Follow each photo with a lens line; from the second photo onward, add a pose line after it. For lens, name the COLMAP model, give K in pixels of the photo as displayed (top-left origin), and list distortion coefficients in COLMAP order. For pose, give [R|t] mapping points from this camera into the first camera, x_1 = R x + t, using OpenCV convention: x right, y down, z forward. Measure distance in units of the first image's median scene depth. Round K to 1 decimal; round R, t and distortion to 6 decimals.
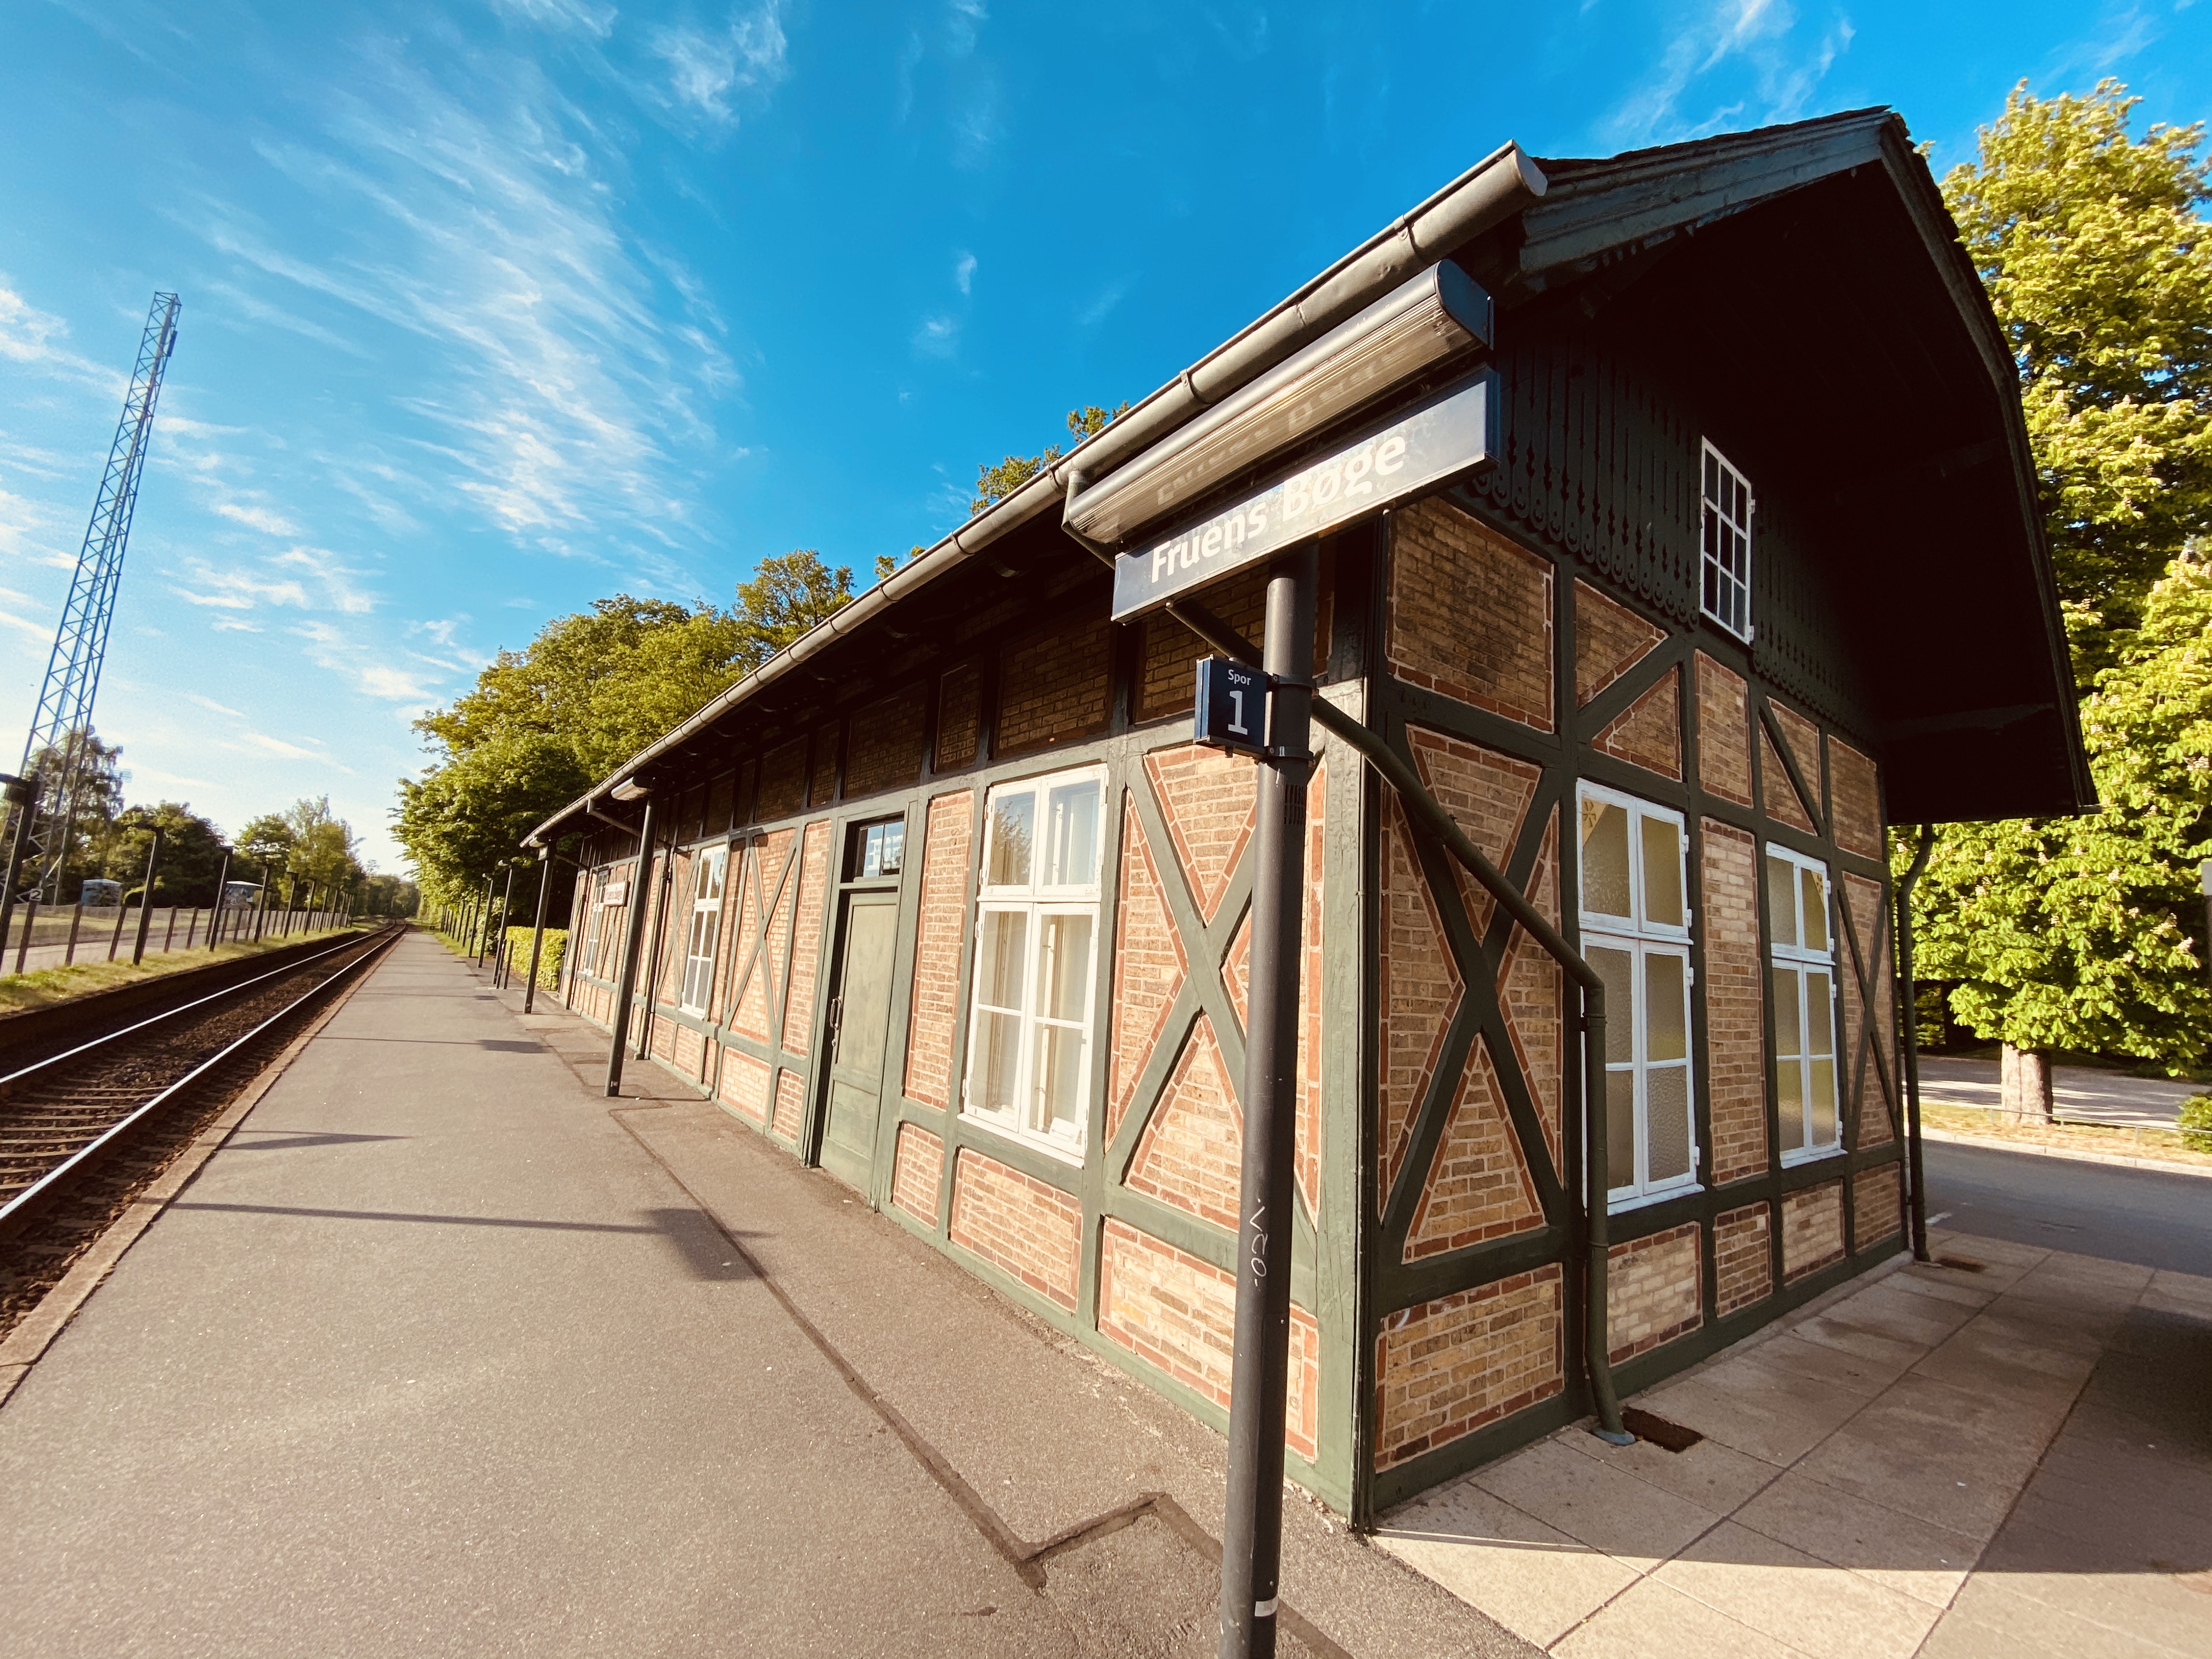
lens RADIAL K [[884.7, 0, 1106.0], [0, 884.7, 829.5], [0, 0, 1]] dist [0.020364, -0.019976]
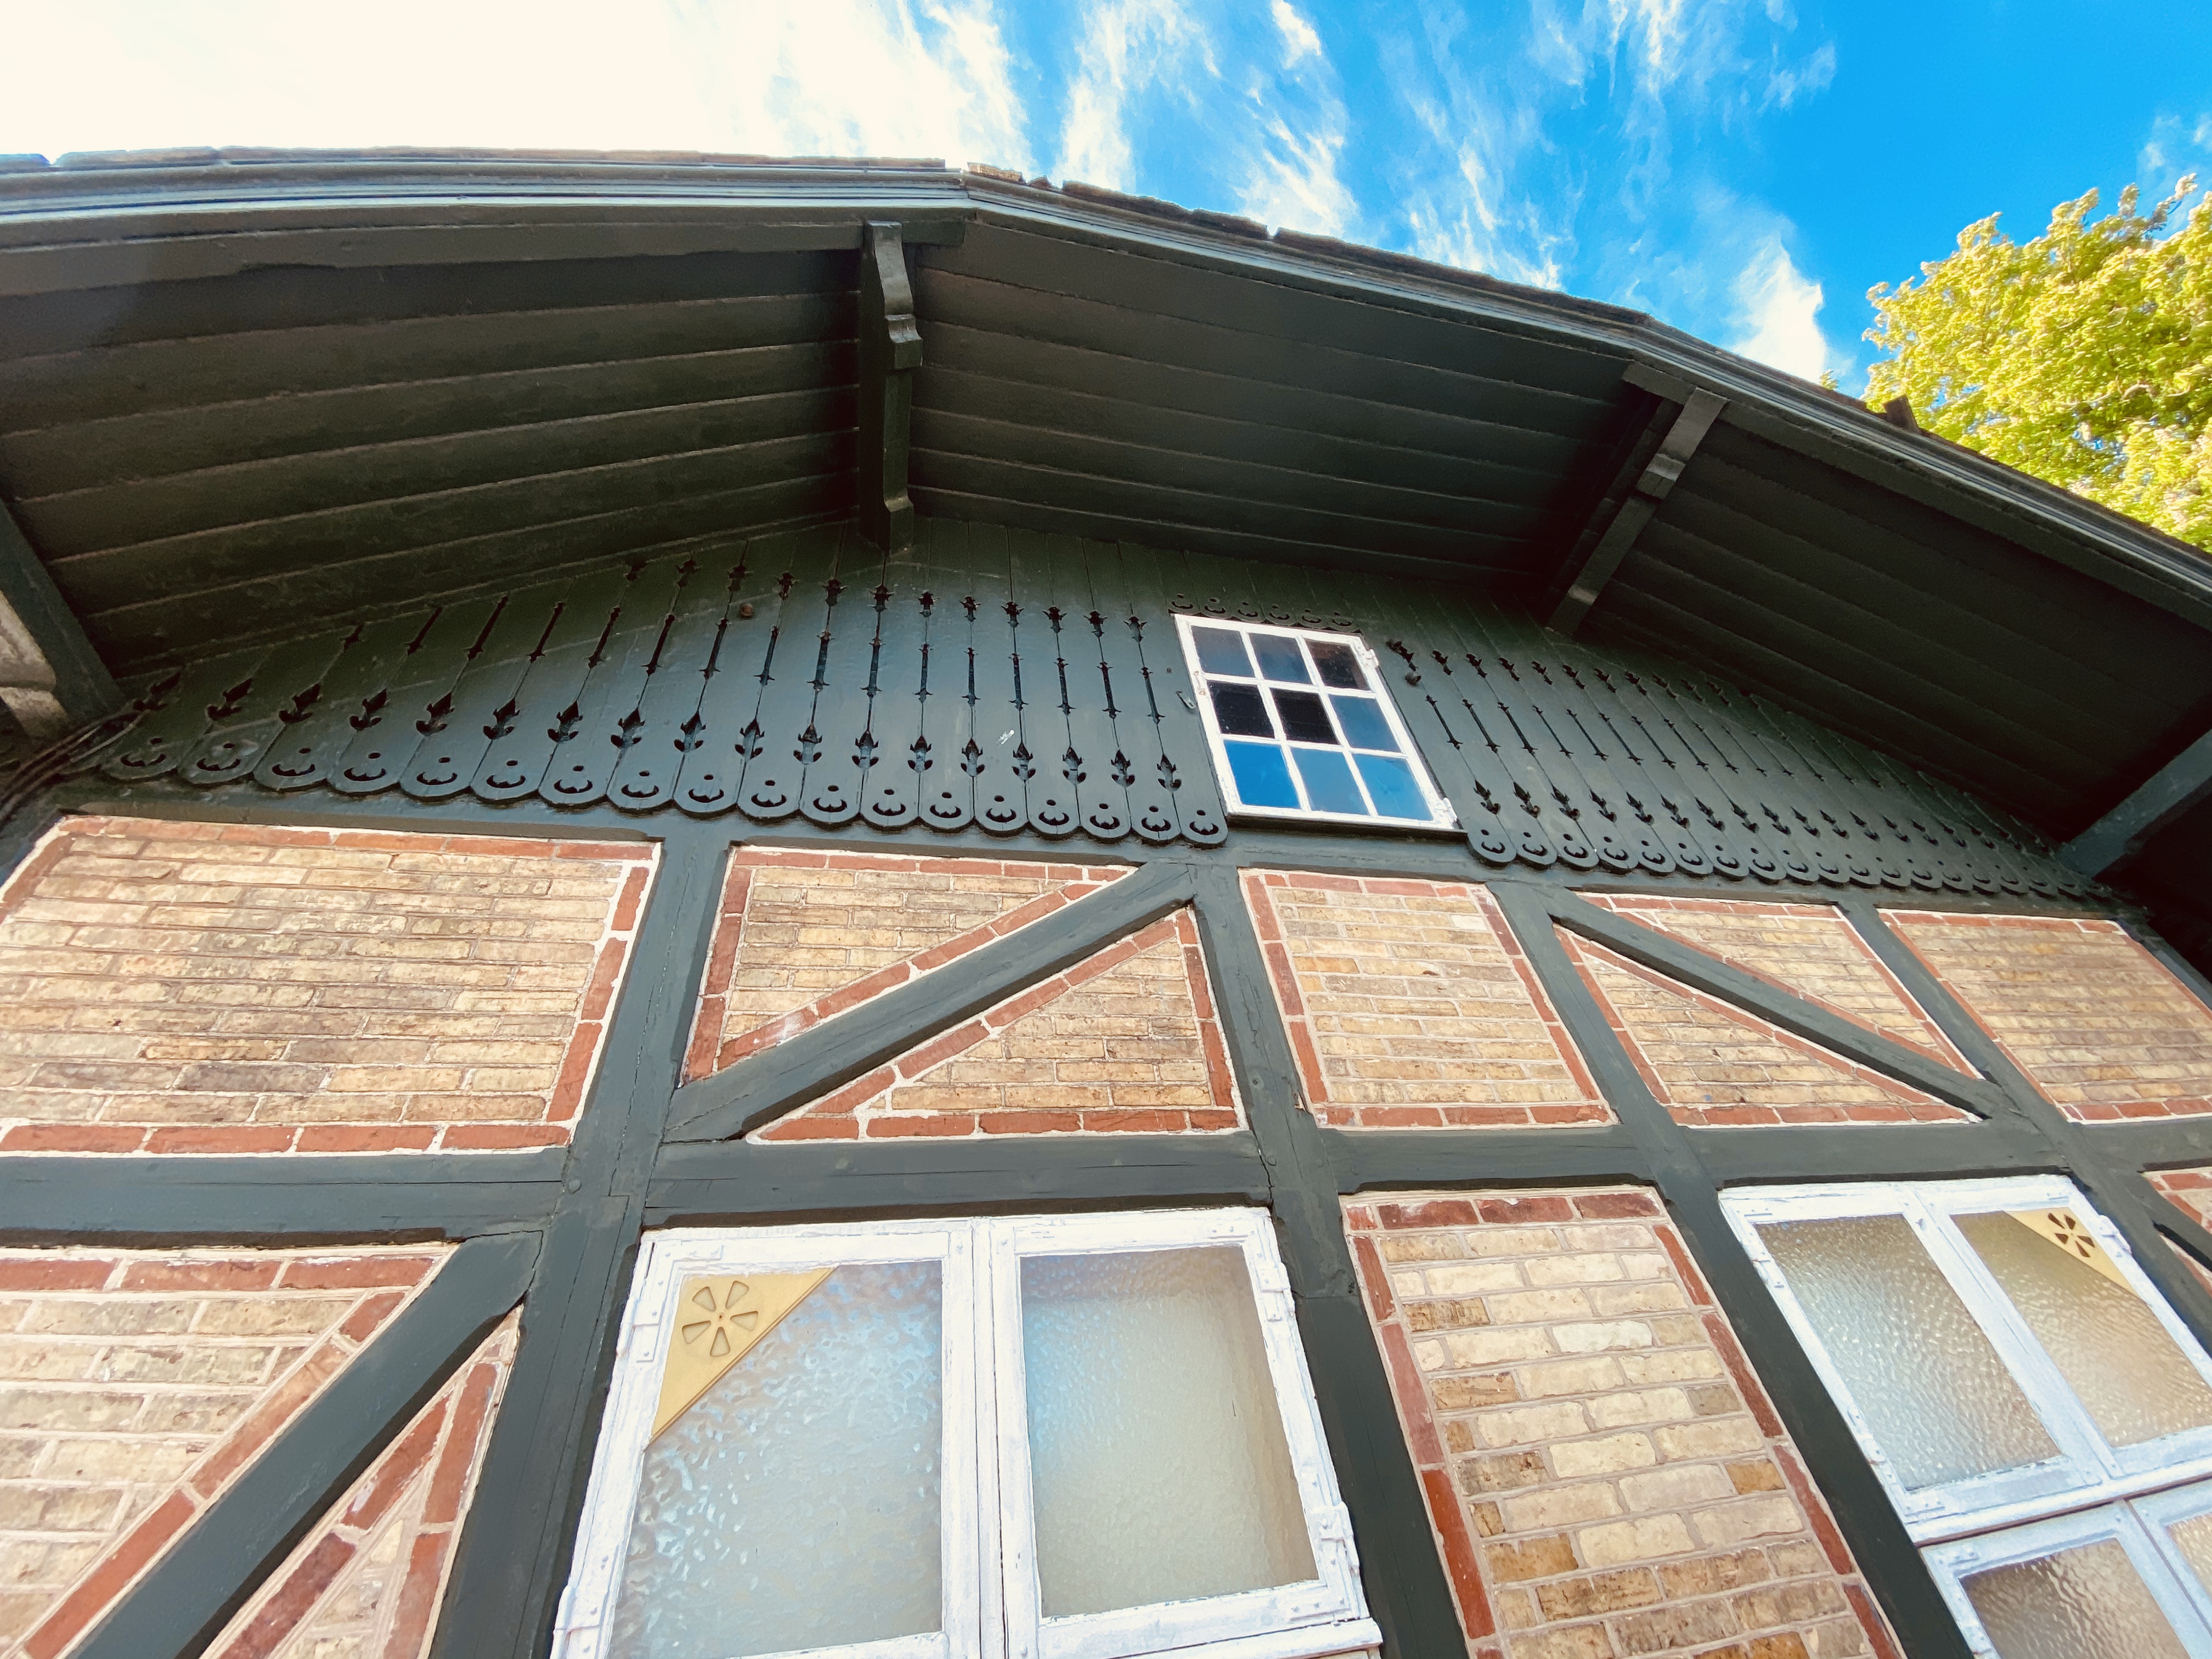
lens RADIAL K [[899.2, 0, 1106.0], [0, 899.2, 829.5], [0, 0, 1]] dist [0.024796, -0.022574]
pose [[0.889606, -0.418391, -0.183166, 1.314055], [0.231867, 0.759232, -0.608115, 0.149389], [0.393496, 0.498513, 0.772429, 1.040923]]
